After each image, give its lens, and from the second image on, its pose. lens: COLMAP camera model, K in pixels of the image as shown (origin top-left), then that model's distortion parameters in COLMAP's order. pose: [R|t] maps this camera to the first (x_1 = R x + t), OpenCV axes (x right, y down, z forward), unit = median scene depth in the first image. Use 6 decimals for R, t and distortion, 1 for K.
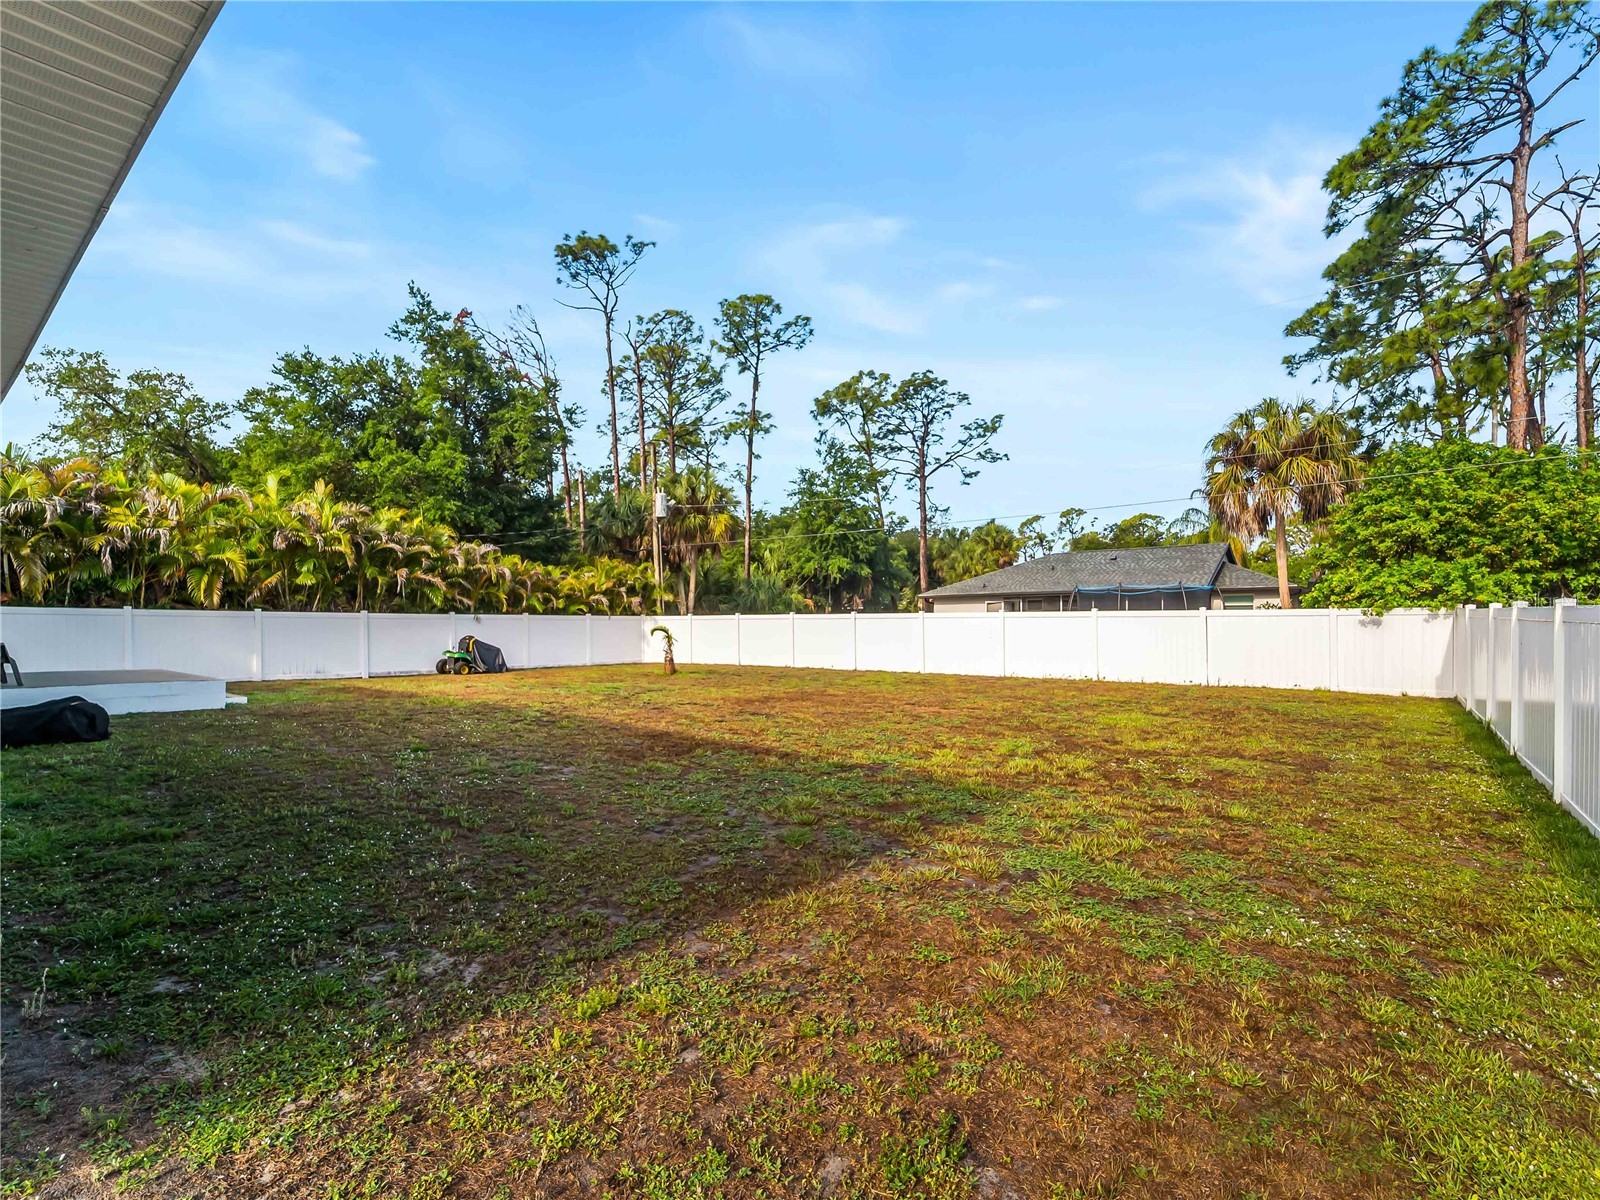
lens RADIAL K [[737.4, 0, 824.4], [0, 737.4, 621.8], [0, 0, 1]] dist [-0.000347, -0.001769]
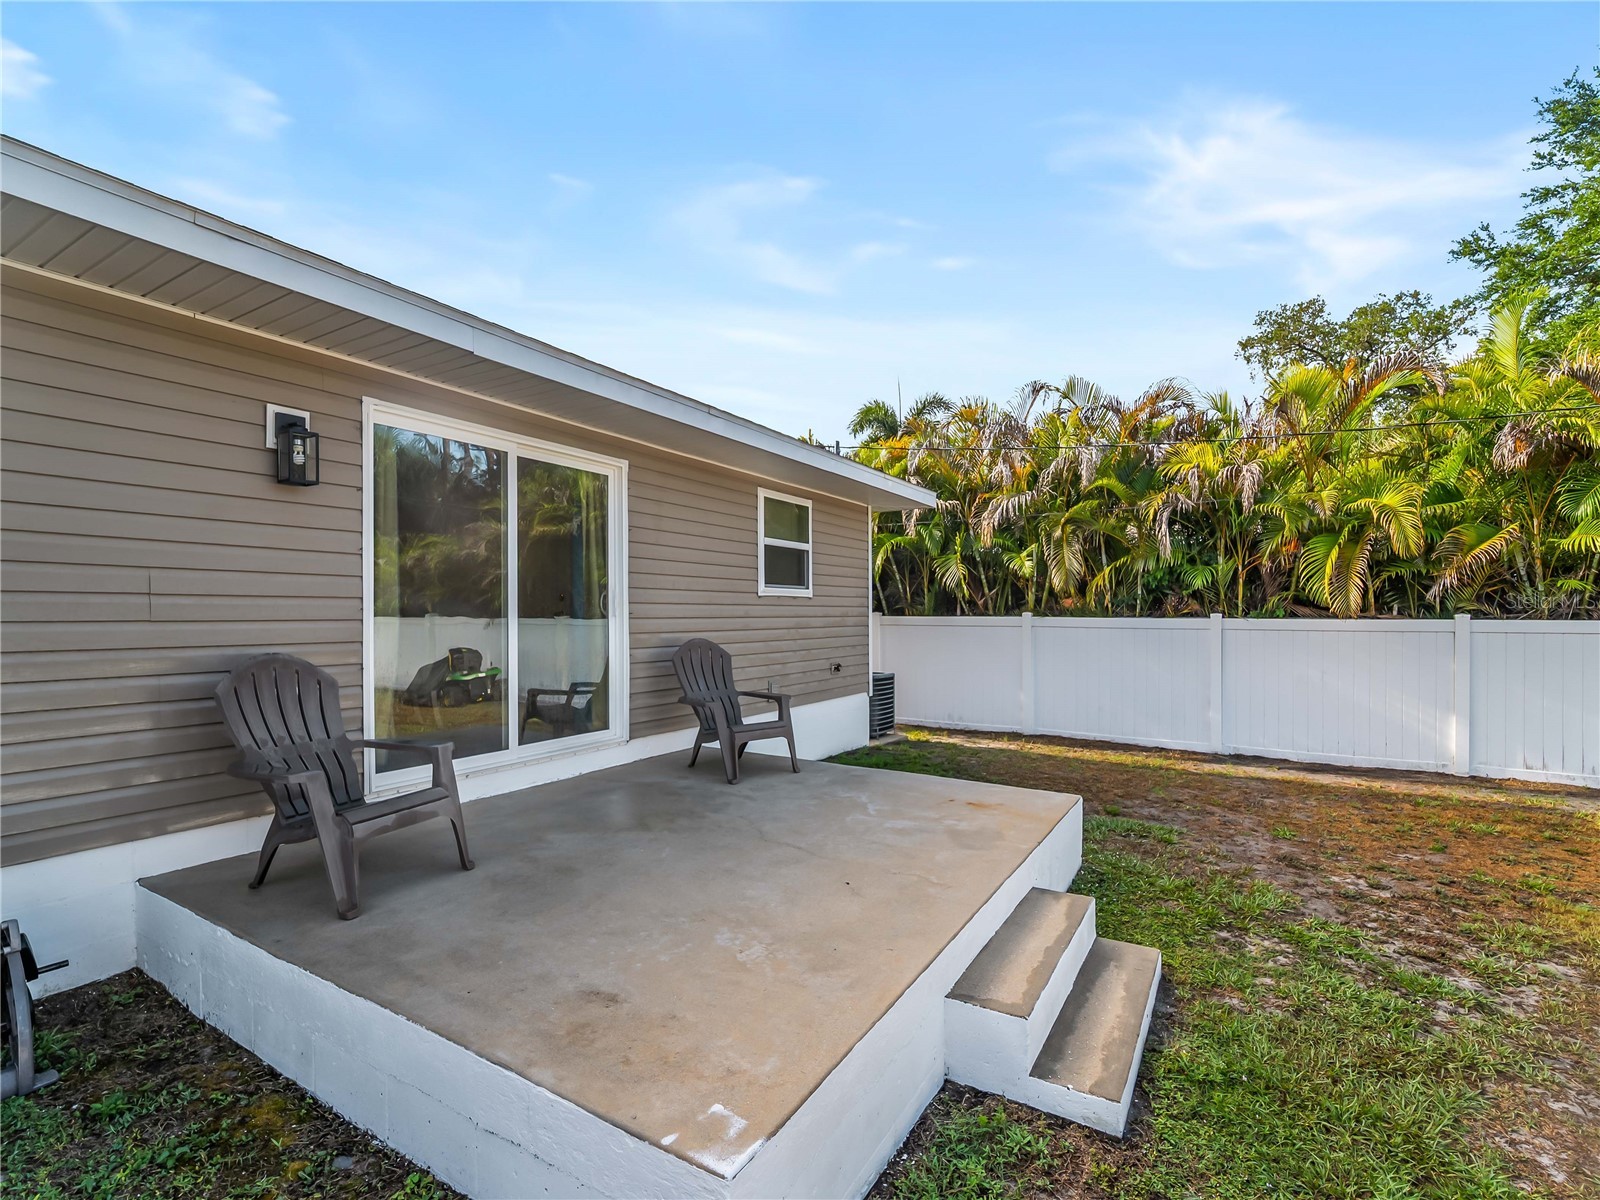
lens RADIAL K [[737.4, 0, 785.7], [0, 737.4, 630.4], [0, 0, 1]] dist [-0.000347, -0.001769]
pose [[0.102258, 0.015039, -0.994644, -0.367445], [0.006935, 0.999851, 0.015831, -0.017502], [0.994734, -0.008517, 0.102139, 0.548410]]
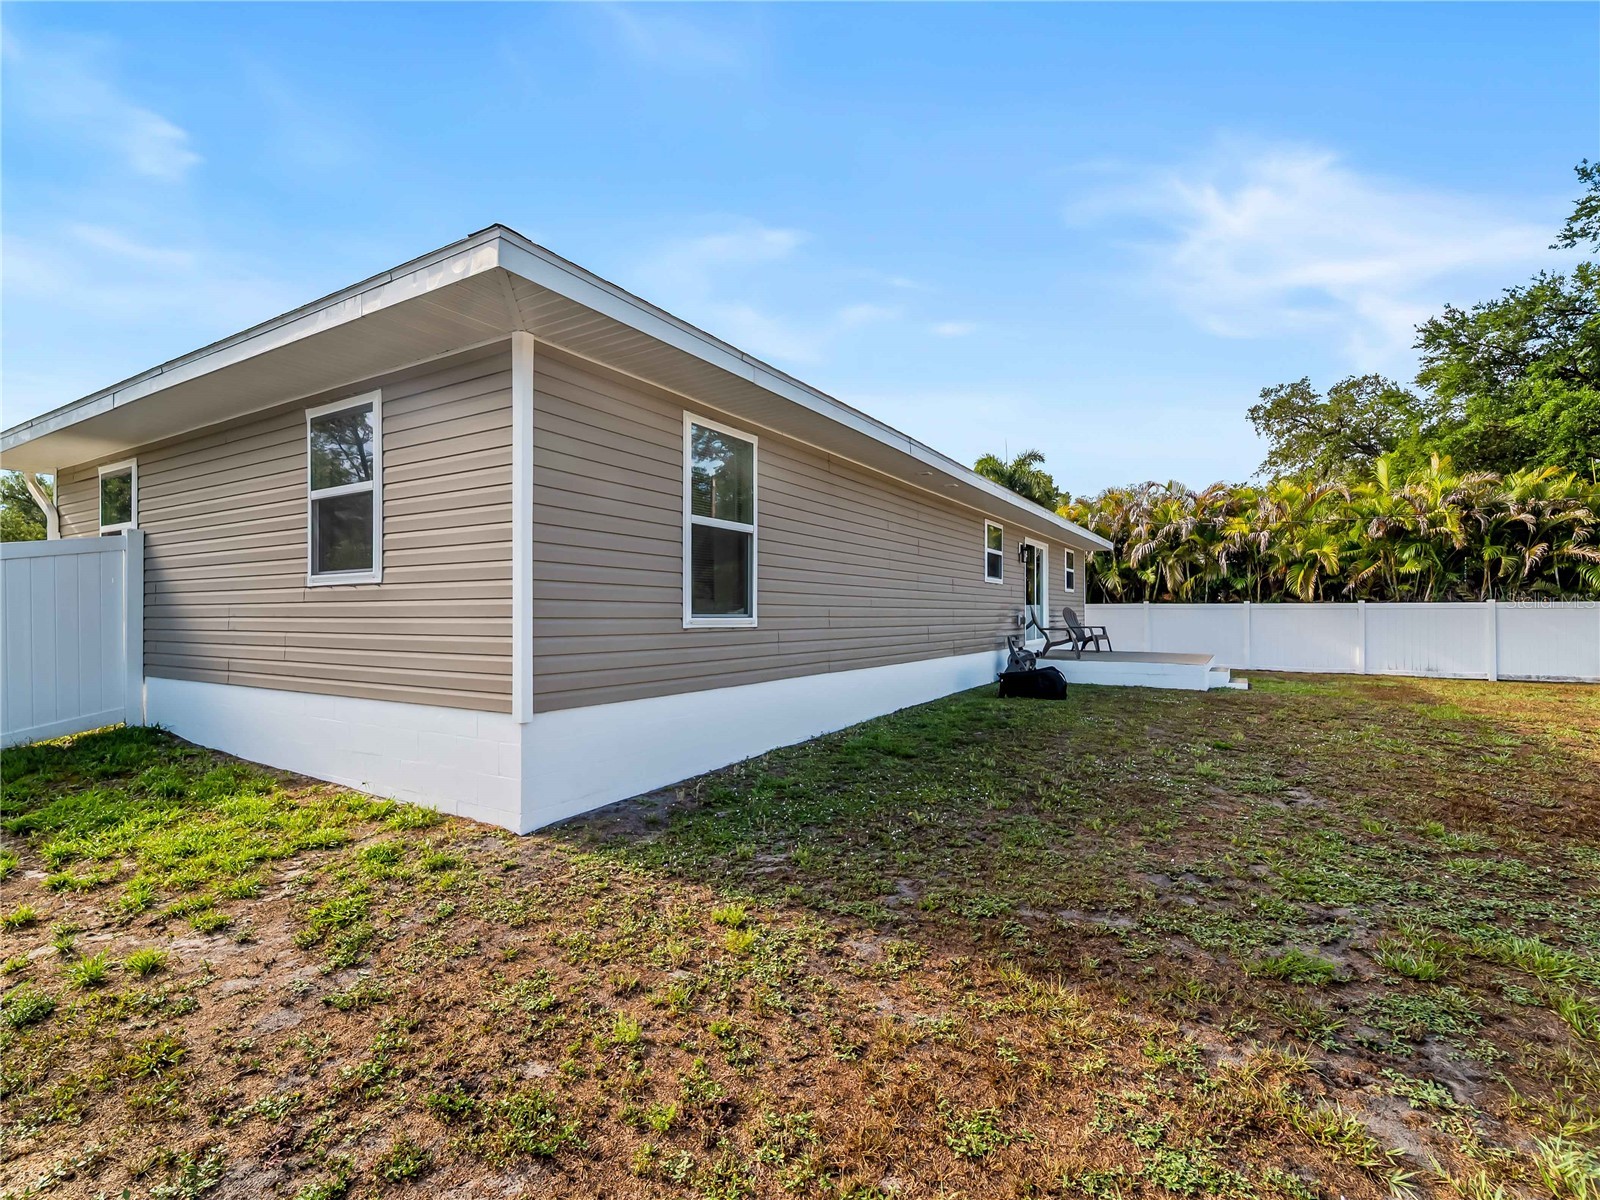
lens RADIAL K [[737.4, 0, 787.8], [0, 737.4, 620.7], [0, 0, 1]] dist [-0.000347, -0.001769]
pose [[0.102219, 0.002187, -0.994759, 0.133764], [0.005954, 0.999978, 0.002810, 0.002147], [0.994744, -0.006210, 0.102204, 0.138132]]
